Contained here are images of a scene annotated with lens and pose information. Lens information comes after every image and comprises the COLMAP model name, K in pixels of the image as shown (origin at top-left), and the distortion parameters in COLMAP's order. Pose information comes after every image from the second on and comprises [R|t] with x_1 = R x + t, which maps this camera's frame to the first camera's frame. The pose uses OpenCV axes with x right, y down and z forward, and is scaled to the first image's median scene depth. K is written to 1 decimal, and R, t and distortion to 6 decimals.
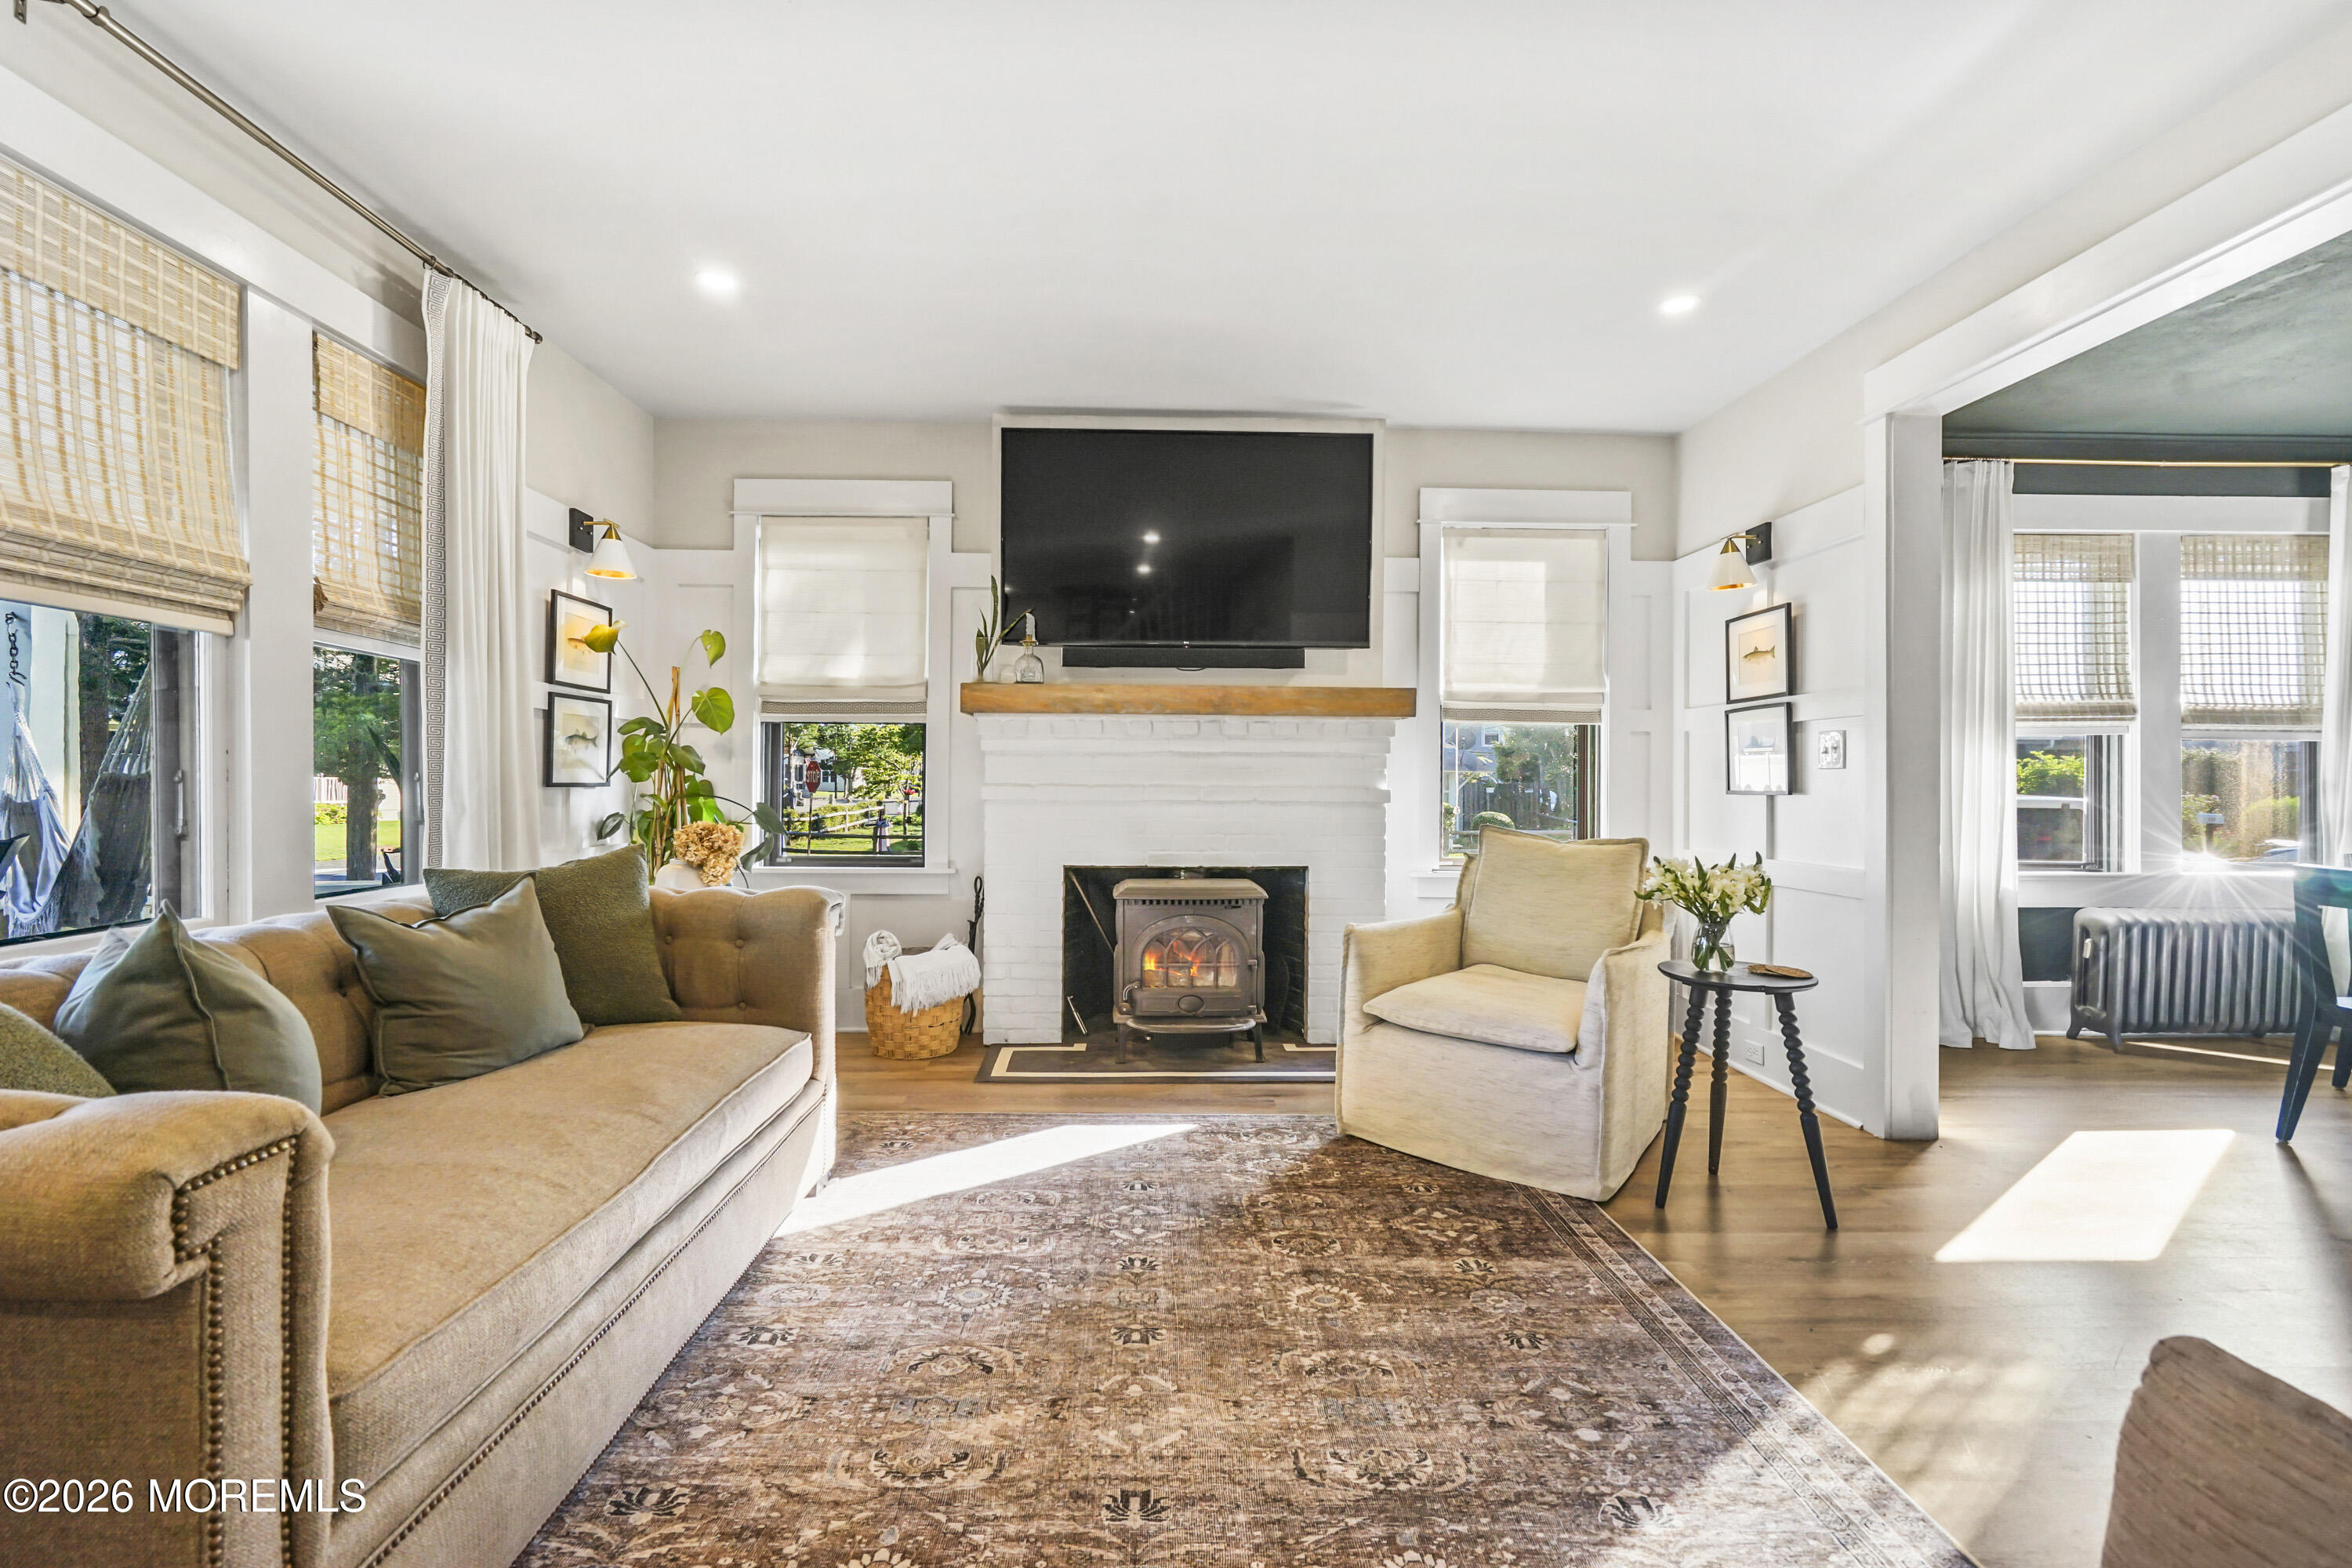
lens RADIAL K [[1060.8, 0, 1161.8], [0, 1060.8, 783.9], [0, 0, 1]] dist [-0.005838, 0.000210]
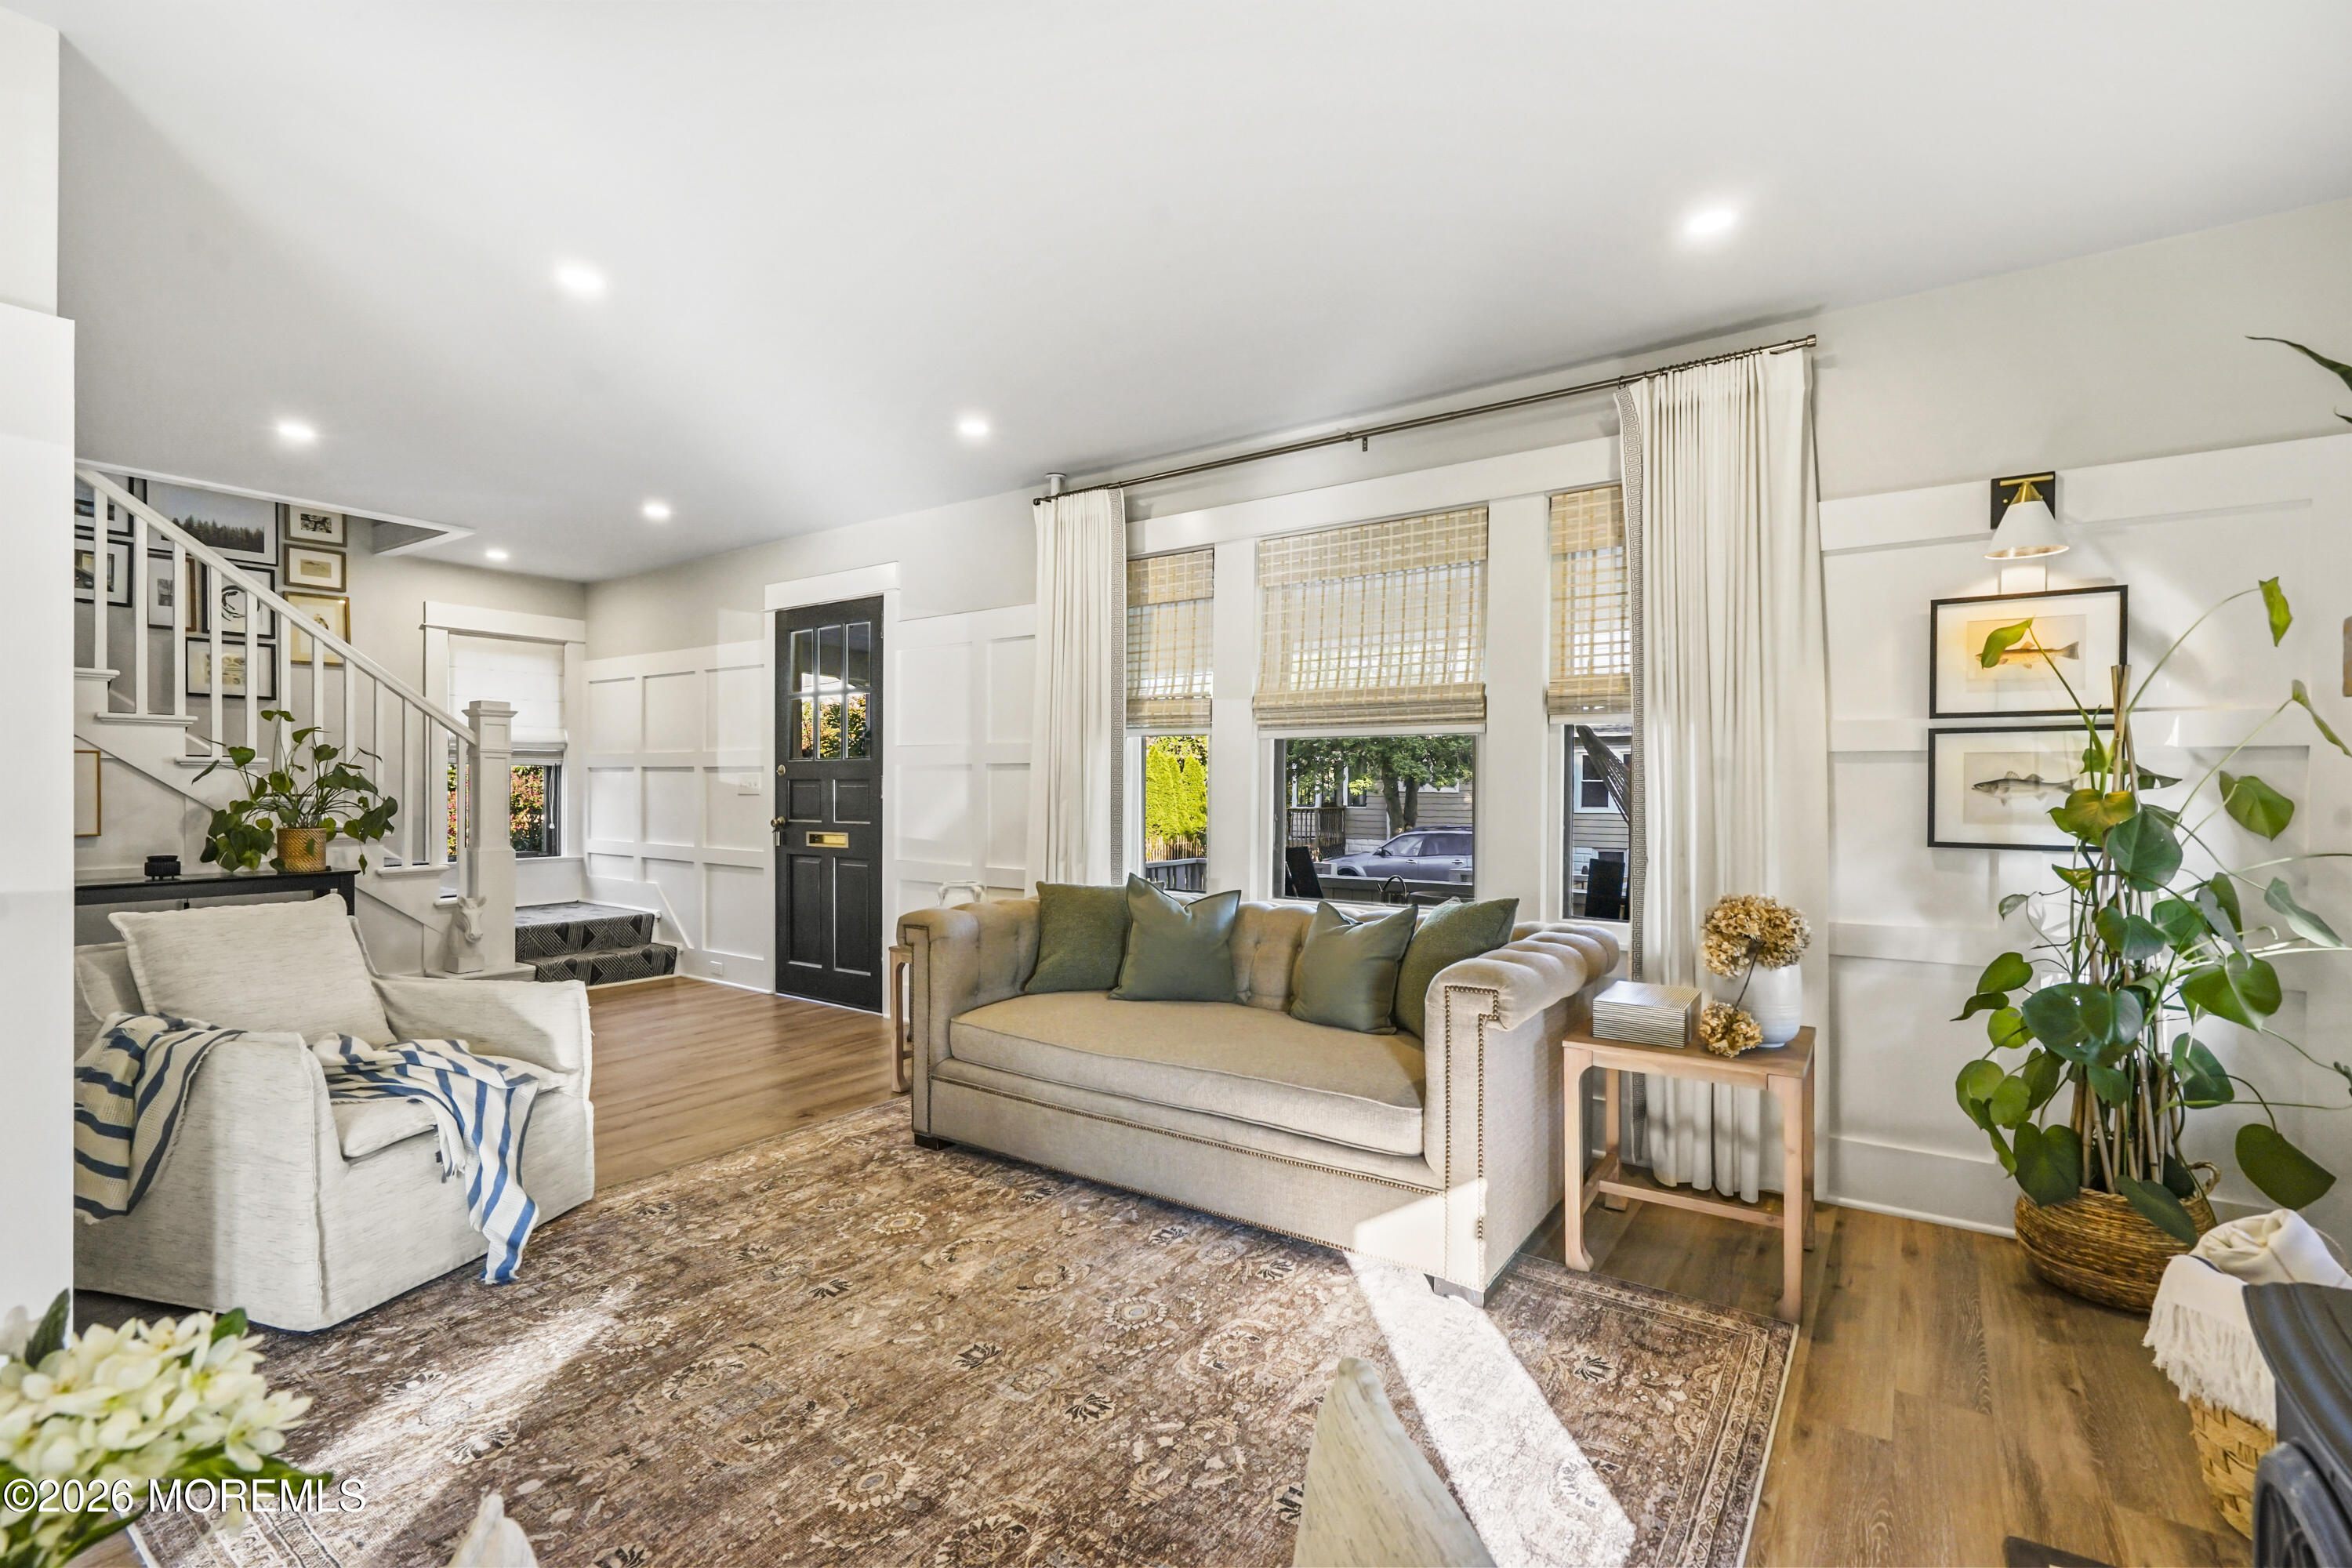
lens RADIAL K [[1060.8, 0, 1162.1], [0, 1060.8, 790.9], [0, 0, 1]] dist [-0.005838, 0.000210]
pose [[-0.600407, -0.004604, -0.799682, 0.679399], [-0.009165, 0.999957, 0.001125, -0.056900], [0.799642, 0.008005, -0.600423, 1.664649]]
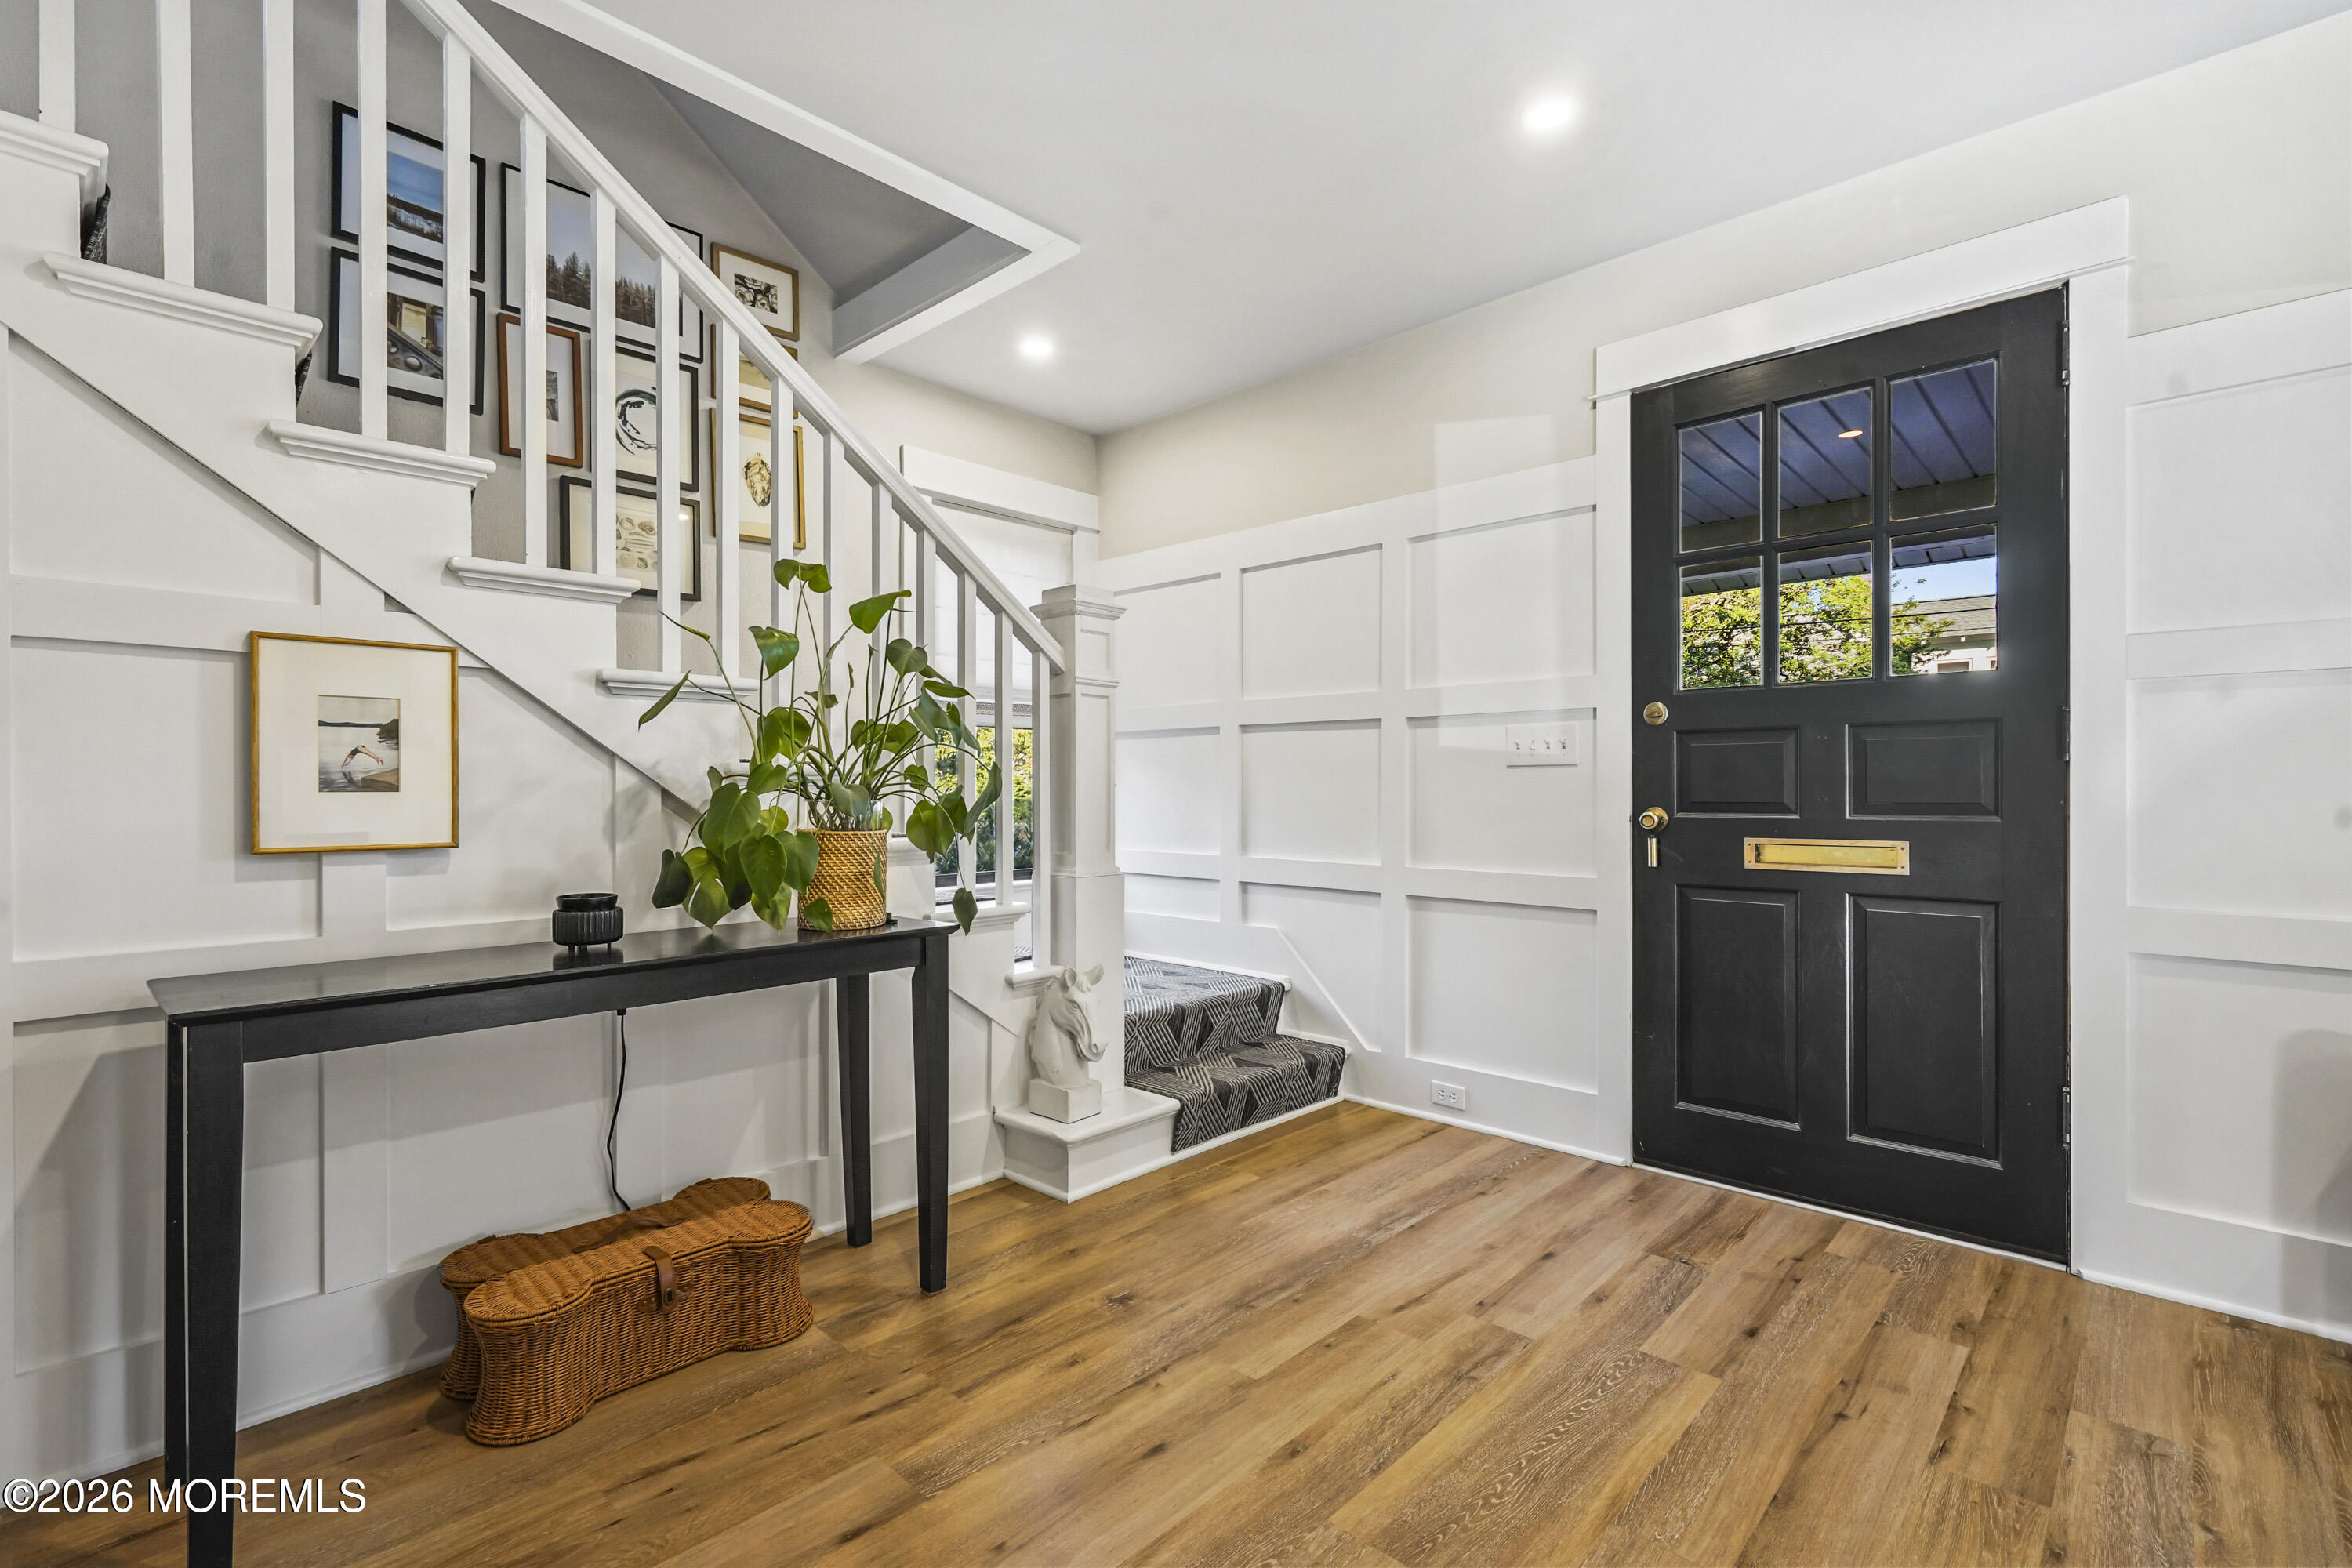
lens RADIAL K [[1060.8, 0, 1157.3], [0, 1060.8, 791.5], [0, 0, 1]] dist [-0.005838, 0.000210]
pose [[-0.712842, -0.003755, -0.701314, 0.475928], [-0.004249, 0.999990, -0.001035, 0.004850], [0.701312, 0.002242, -0.712851, -0.220336]]
